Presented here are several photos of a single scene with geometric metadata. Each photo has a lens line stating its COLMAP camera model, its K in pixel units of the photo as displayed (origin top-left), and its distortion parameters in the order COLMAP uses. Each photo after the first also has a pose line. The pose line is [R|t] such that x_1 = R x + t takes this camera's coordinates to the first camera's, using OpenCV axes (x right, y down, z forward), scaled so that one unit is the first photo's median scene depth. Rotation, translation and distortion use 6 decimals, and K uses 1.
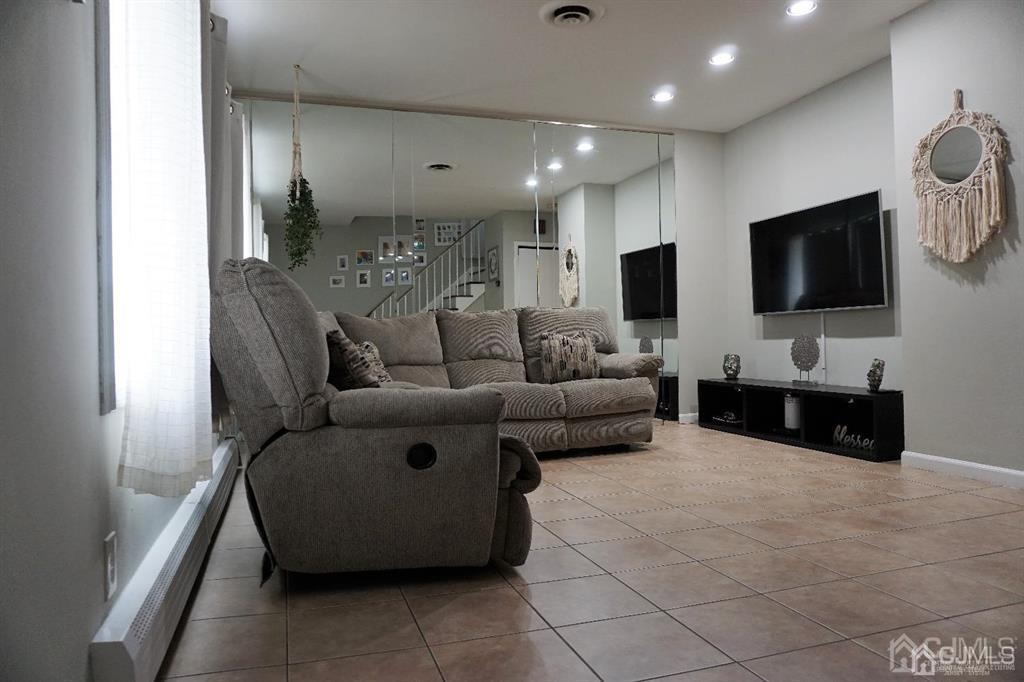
lens RADIAL K [[686.7, 0, 510.5], [0, 686.7, 334.0], [0, 0, 1]] dist [-0.049490, 0.036576]
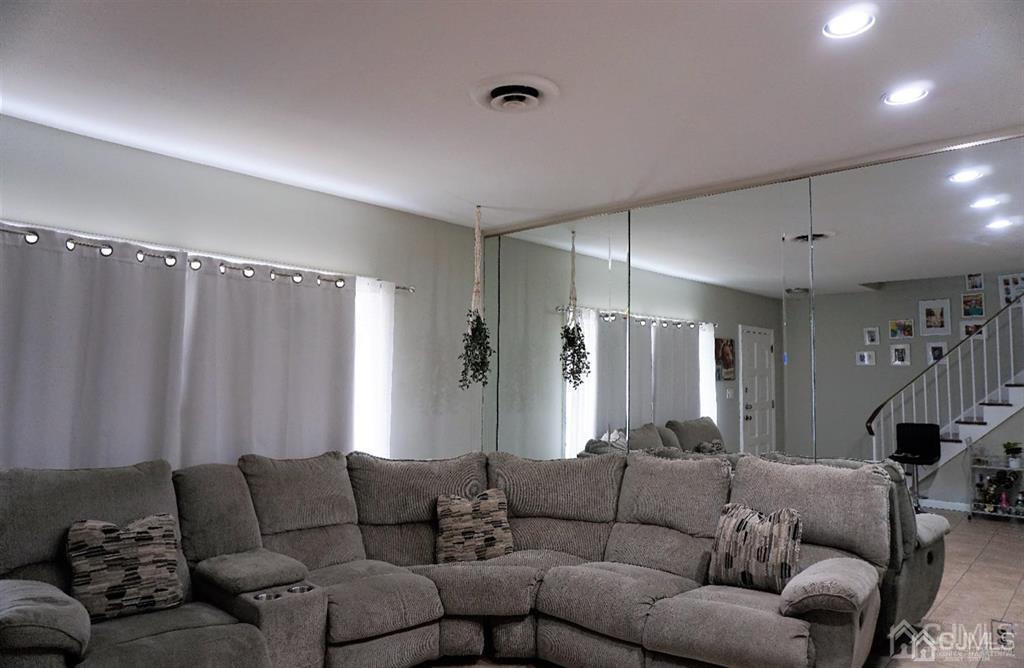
lens RADIAL K [[702.1, 0, 512.1], [0, 702.1, 330.9], [0, 0, 1]] dist [0.079668, 0.003660]
pose [[0.525848, -0.033171, -0.849931, 0.601478], [-0.016588, 0.998649, -0.049238, -0.149519], [0.850417, 0.039990, 0.524588, 0.480294]]
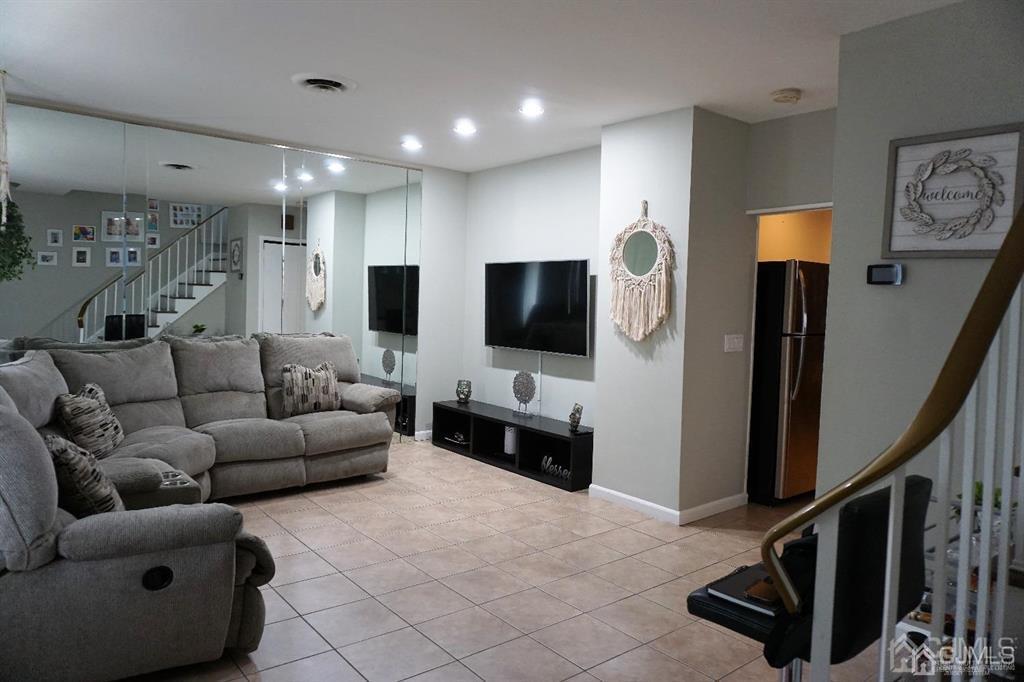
lens RADIAL K [[686.7, 0, 510.9], [0, 686.7, 340.9], [0, 0, 1]] dist [-0.049490, 0.036576]
pose [[0.935217, 0.026726, 0.353064, 0.001648], [-0.050318, 0.997059, 0.057809, -0.124482], [-0.350481, -0.071829, 0.933811, -0.070743]]
